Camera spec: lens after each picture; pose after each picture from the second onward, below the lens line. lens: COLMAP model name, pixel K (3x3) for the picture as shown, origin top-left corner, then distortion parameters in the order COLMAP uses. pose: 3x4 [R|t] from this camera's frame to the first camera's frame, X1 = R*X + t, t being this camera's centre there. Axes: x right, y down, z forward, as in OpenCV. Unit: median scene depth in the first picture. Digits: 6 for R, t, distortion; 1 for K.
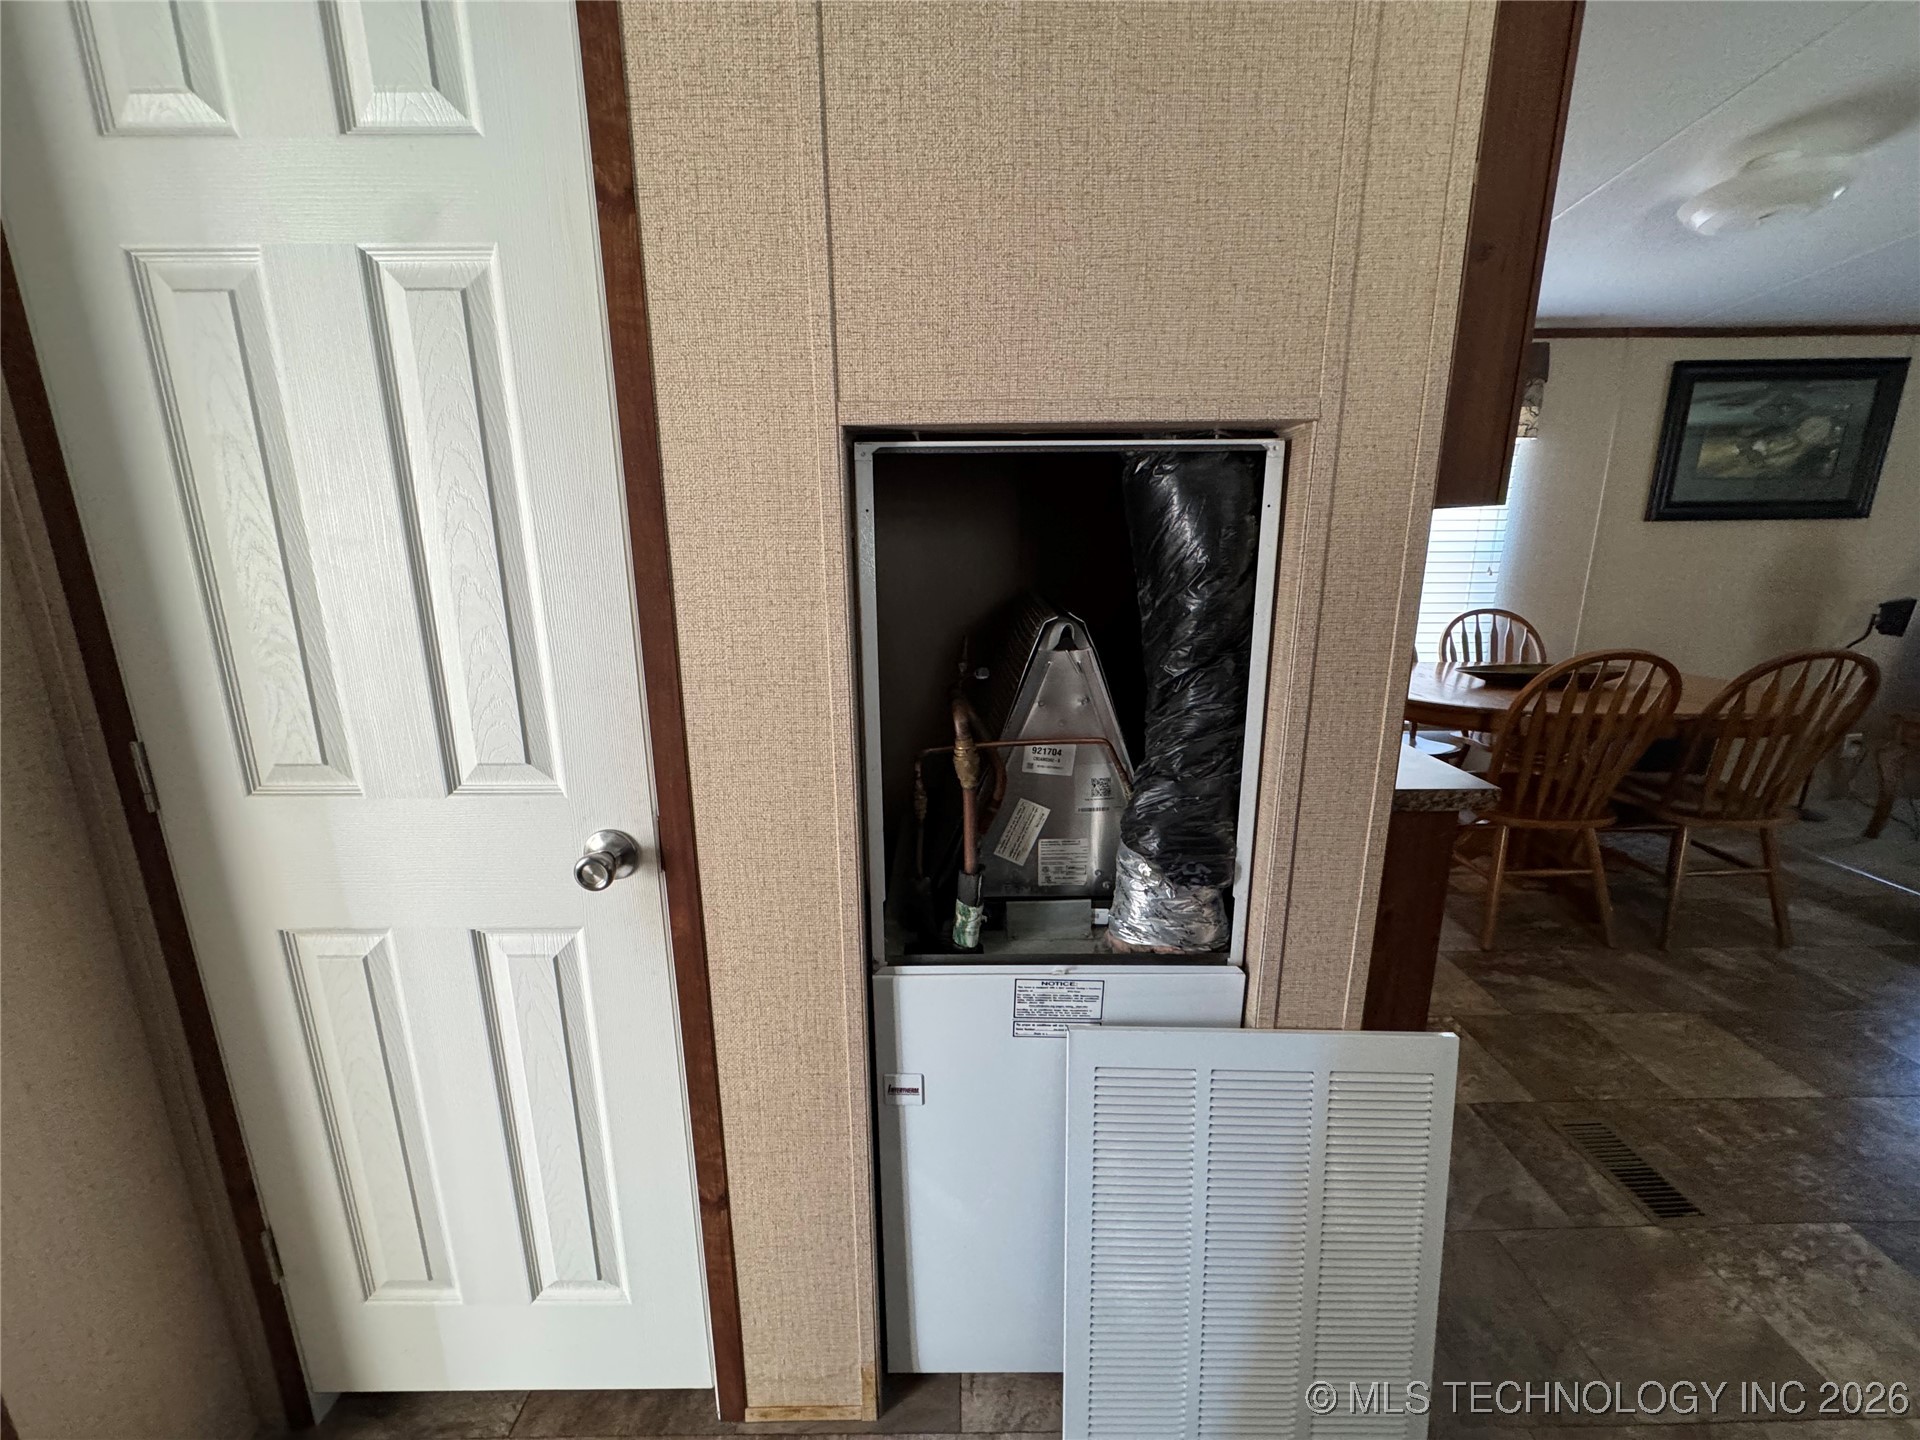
lens RADIAL K [[767.3, 0, 957.3], [0, 767.3, 716.7], [0, 0, 1]] dist [-0.001747, 0.000039]
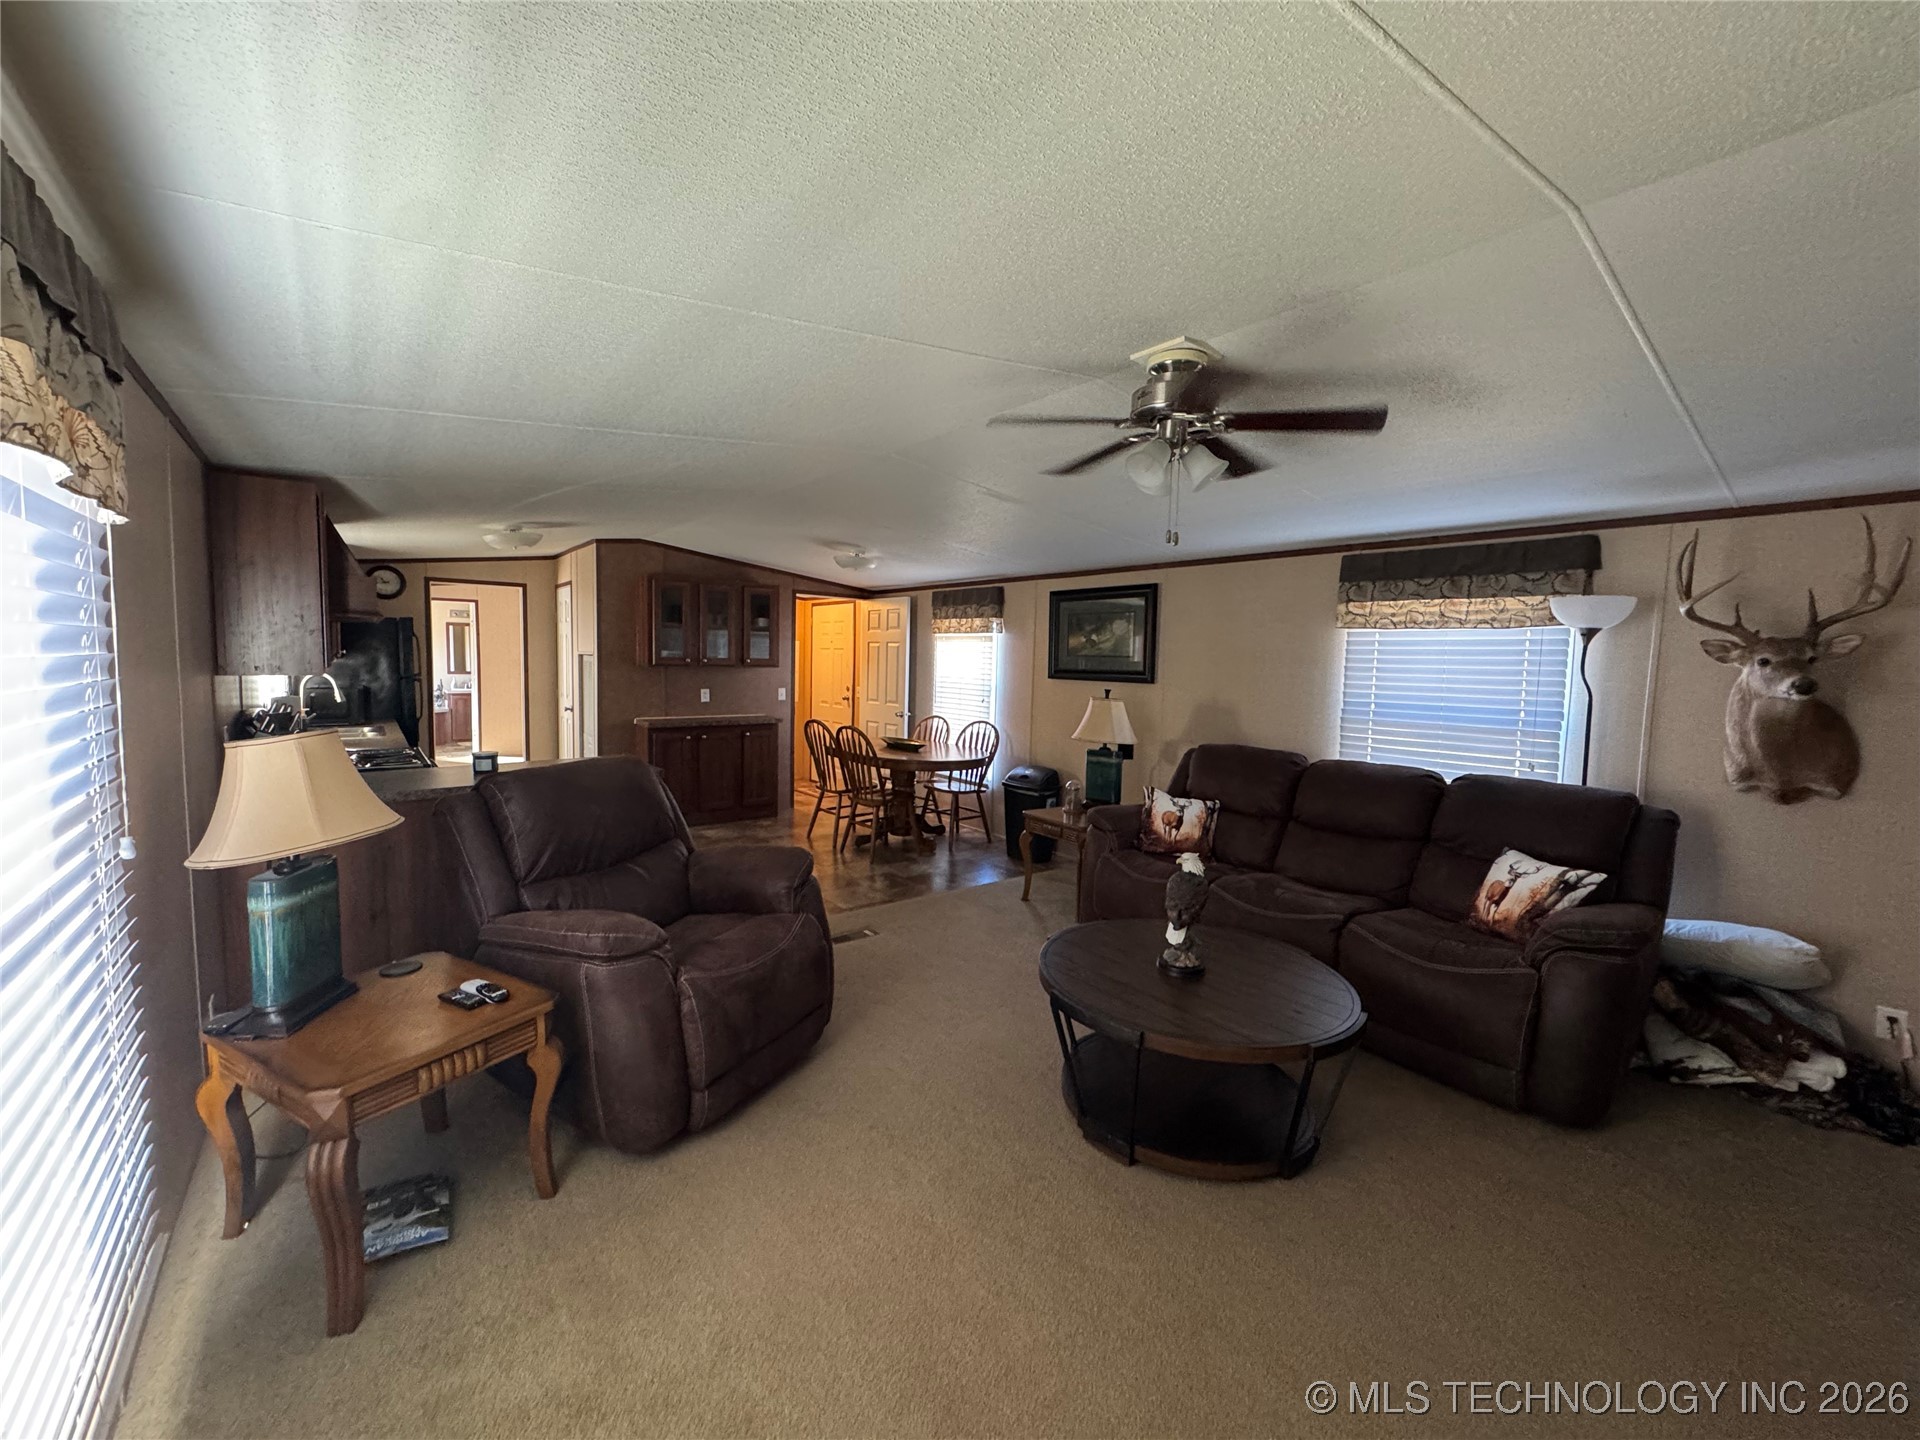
lens RADIAL K [[767.3, 0, 957.3], [0, 767.3, 716.7], [0, 0, 1]] dist [-0.001747, 0.000039]
pose [[0.614754, 0.085749, -0.784044, 2.220409], [-0.214362, 0.974818, -0.061464, -0.023687], [0.759030, 0.205855, 0.617655, -0.207340]]
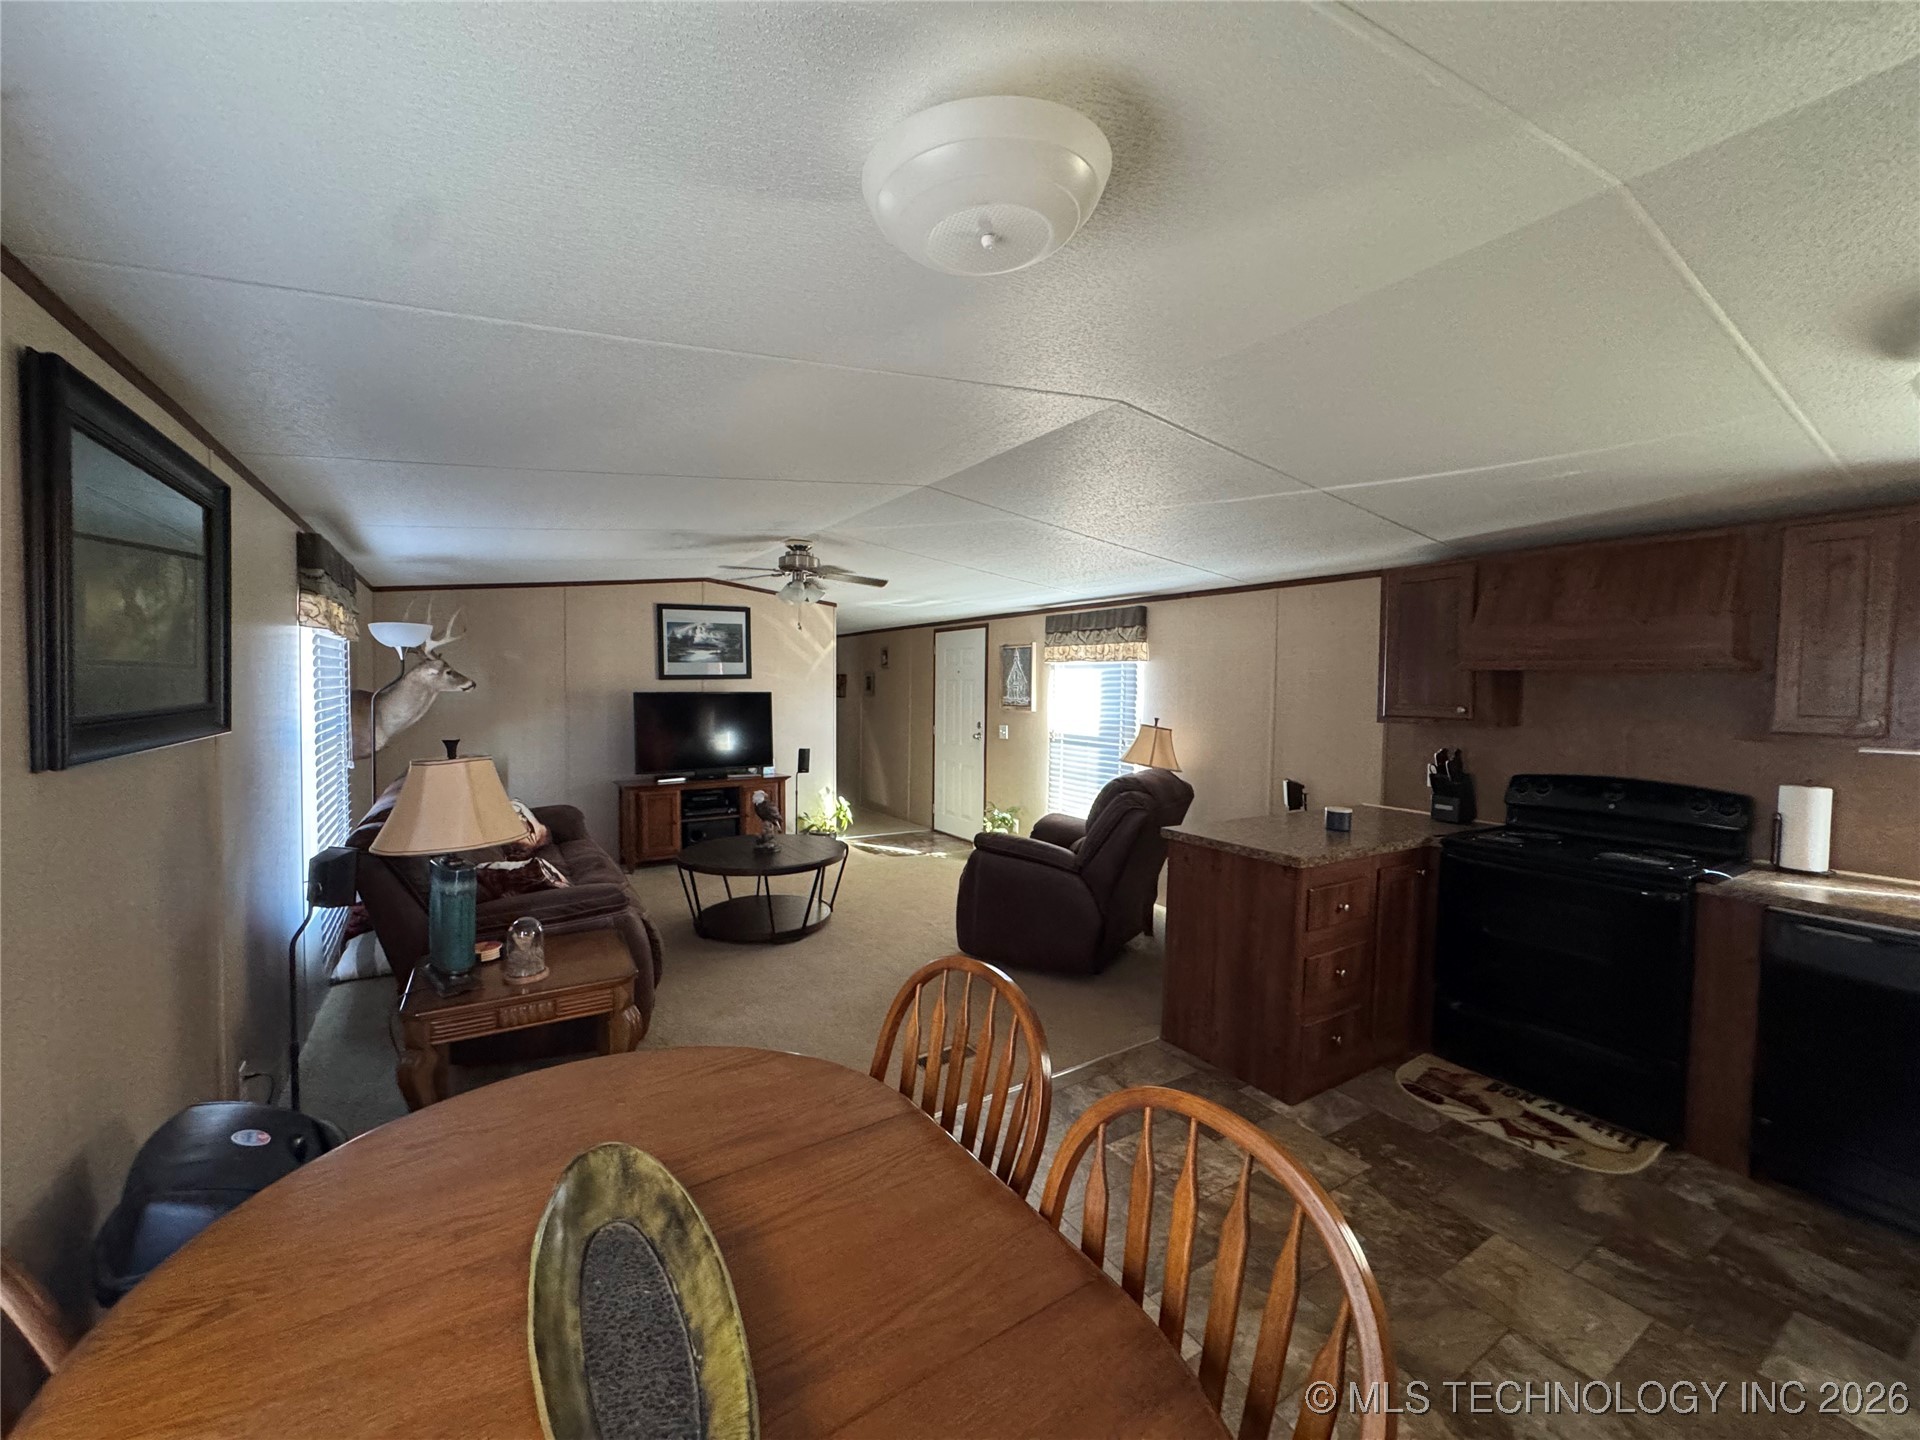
lens RADIAL K [[768.8, 0, 959.1], [0, 768.8, 715.6], [0, 0, 1]] dist [-0.003872, 0.000625]
pose [[-0.531426, -0.030715, 0.846547, 0.387830], [0.188546, 0.969985, 0.153554, -0.267763], [-0.825855, 0.241216, -0.509685, 0.860660]]
